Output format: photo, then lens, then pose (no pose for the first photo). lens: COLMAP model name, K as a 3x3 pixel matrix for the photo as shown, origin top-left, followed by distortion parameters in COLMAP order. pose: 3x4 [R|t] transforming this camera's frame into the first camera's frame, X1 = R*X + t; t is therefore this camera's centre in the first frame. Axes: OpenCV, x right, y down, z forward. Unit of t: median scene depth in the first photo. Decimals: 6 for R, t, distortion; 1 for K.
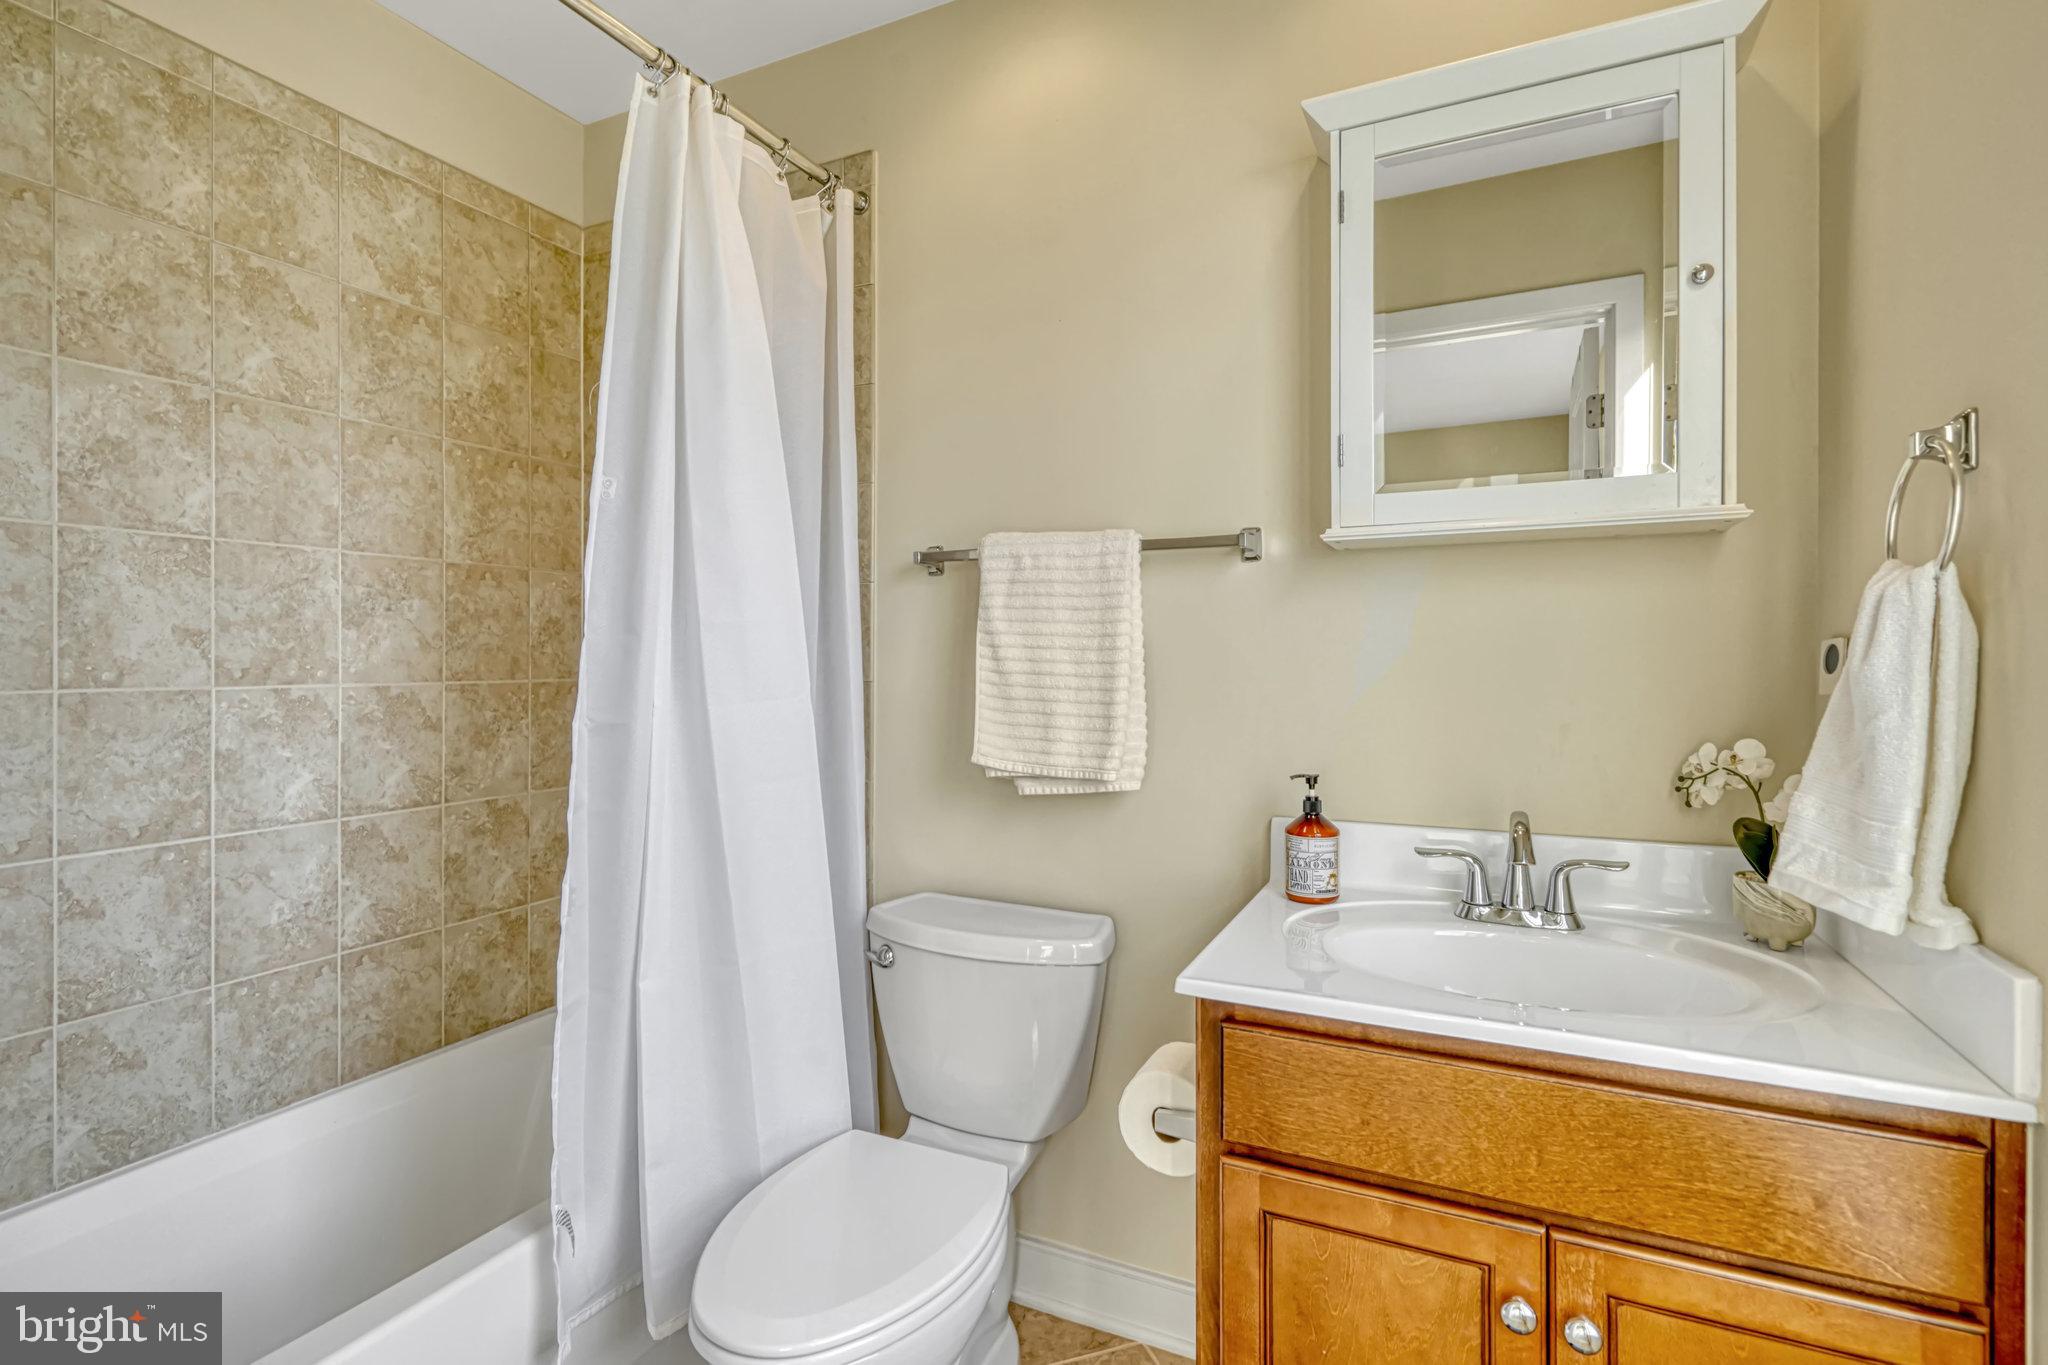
lens RADIAL K [[965.9, 0, 1033.0], [0, 965.9, 684.1], [0, 0, 1]] dist [-0.006241, 0.002987]
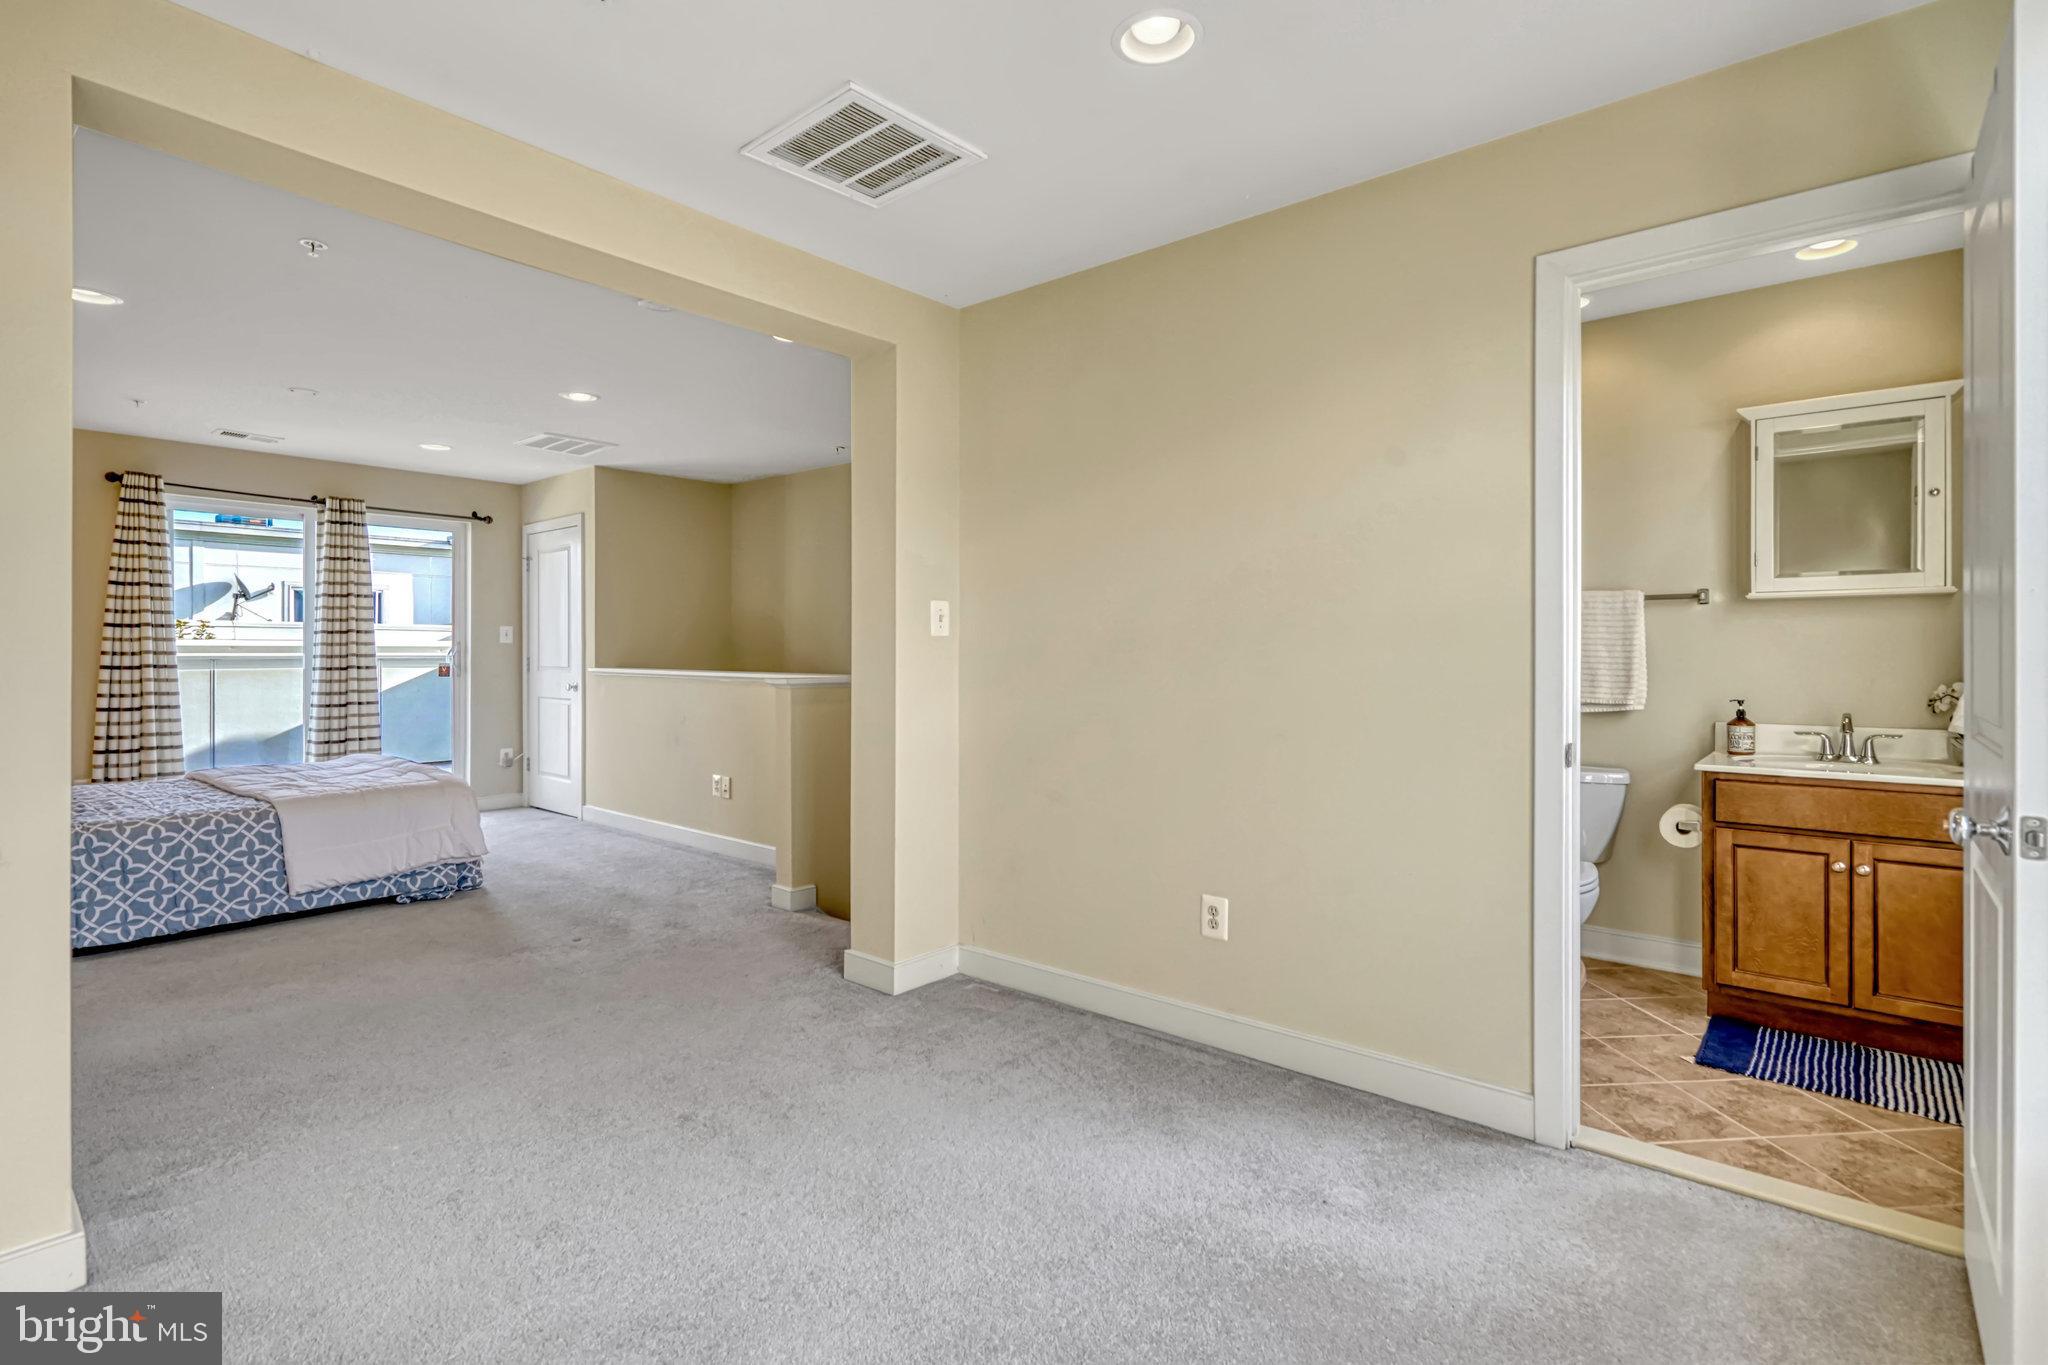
lens RADIAL K [[965.9, 0, 1017.1], [0, 965.9, 668.0], [0, 0, 1]] dist [-0.006241, 0.002987]
pose [[0.959582, 0.005028, -0.281383, -0.777610], [-0.008330, 0.999910, -0.010542, 0.061611], [0.281305, 0.012460, 0.959538, -1.822386]]
